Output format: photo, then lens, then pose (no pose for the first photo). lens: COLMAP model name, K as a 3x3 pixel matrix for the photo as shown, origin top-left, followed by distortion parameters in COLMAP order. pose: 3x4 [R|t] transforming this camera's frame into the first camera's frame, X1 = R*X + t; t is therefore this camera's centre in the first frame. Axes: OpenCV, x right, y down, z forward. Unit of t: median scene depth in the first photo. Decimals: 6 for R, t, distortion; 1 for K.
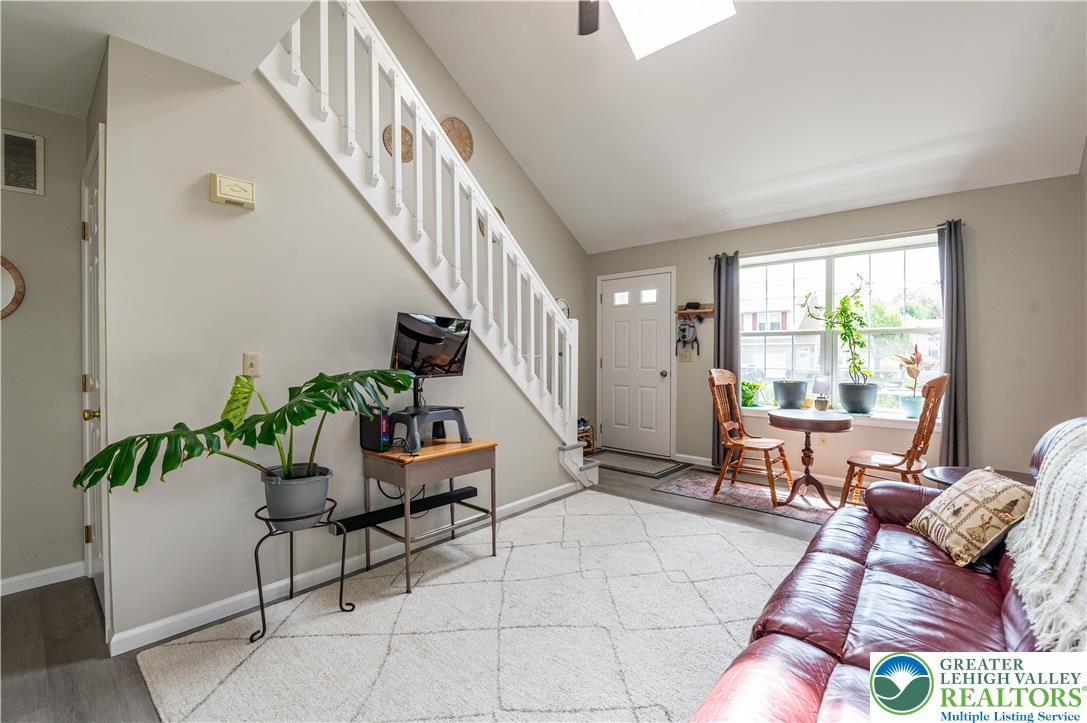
lens RADIAL K [[476.6, 0, 546.9], [0, 476.6, 361.8], [0, 0, 1]] dist [-0.009514, -0.006306]
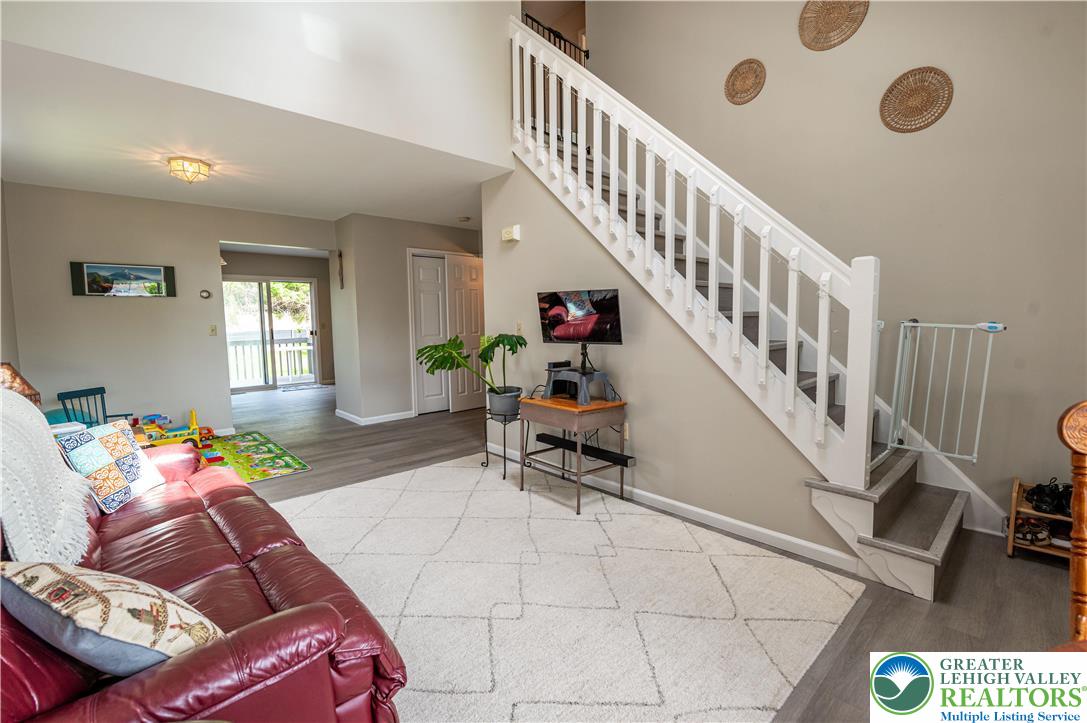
lens RADIAL K [[476.6, 0, 540.2], [0, 476.6, 353.6], [0, 0, 1]] dist [-0.009514, -0.006306]
pose [[-0.127882, 0.078938, -0.988643, 0.885642], [-0.005126, 0.996762, 0.080249, -0.034921], [0.991776, 0.015330, -0.127064, 0.998519]]
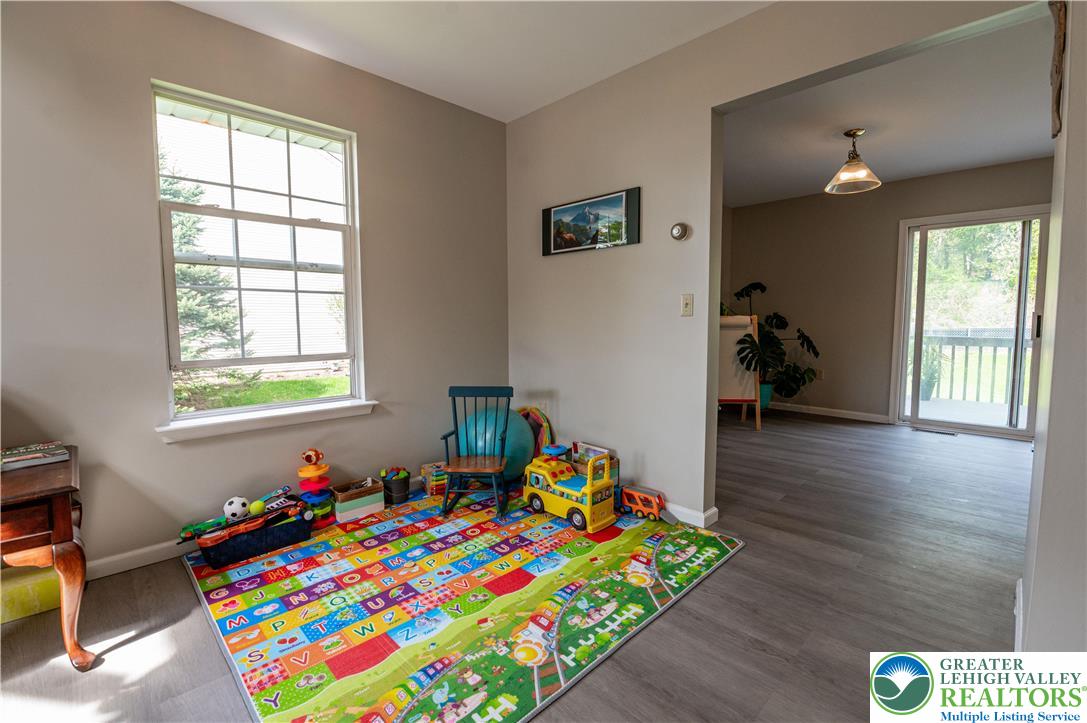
lens RADIAL K [[476.6, 0, 564.1], [0, 476.6, 358.4], [0, 0, 1]] dist [-0.009514, -0.006306]
pose [[-0.997106, 0.000703, 0.076019, -0.566857], [0.008291, 0.994998, 0.099548, 0.035526], [-0.075568, 0.099890, -0.992125, 0.440865]]
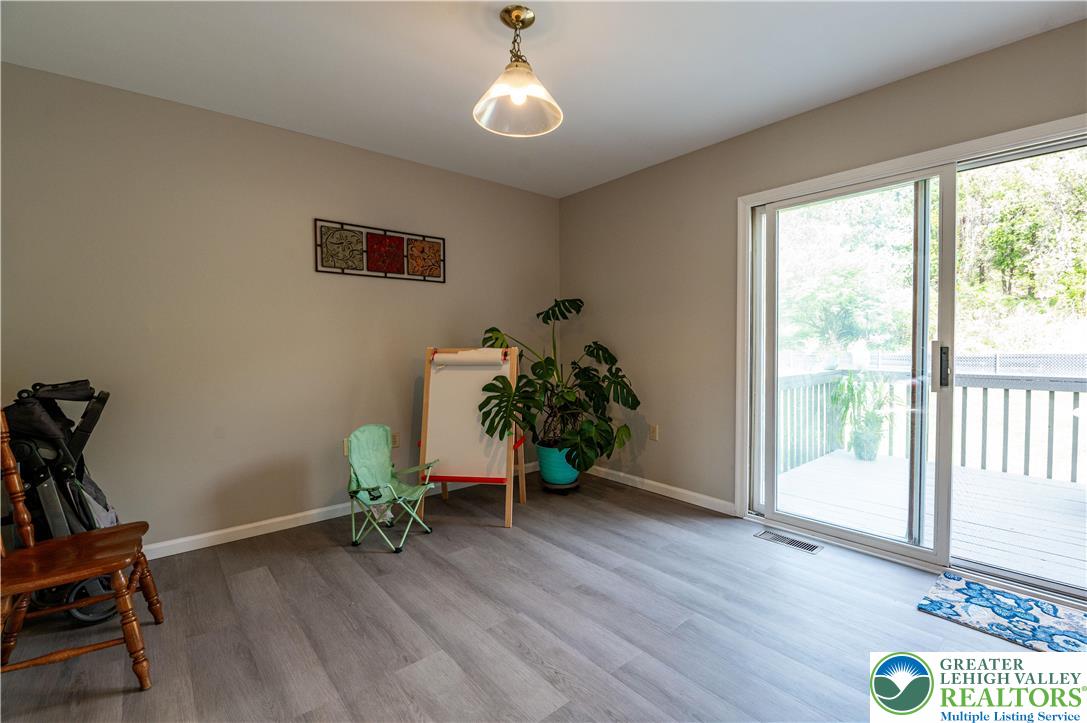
lens RADIAL K [[476.6, 0, 559.0], [0, 476.6, 359.8], [0, 0, 1]] dist [-0.009514, -0.006306]
pose [[-0.987813, 0.007984, 0.155438, -1.370472], [0.015937, 0.998623, 0.049981, 0.031891], [-0.154825, 0.051849, -0.986580, -0.199323]]
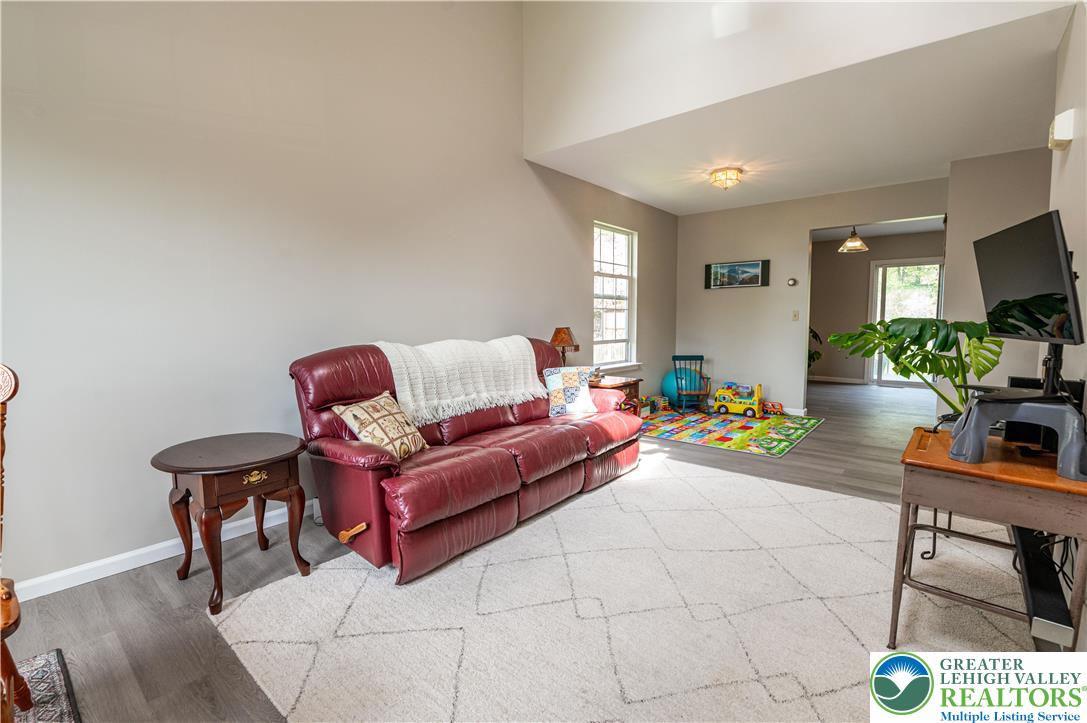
lens RADIAL K [[476.6, 0, 543.9], [0, 476.6, 361.5], [0, 0, 1]] dist [-0.009514, -0.006306]
pose [[-0.999930, 0.008399, 0.008364, 0.276546], [0.009255, 0.994078, 0.108271, -0.006155], [-0.007405, 0.108340, -0.994086, 1.482763]]
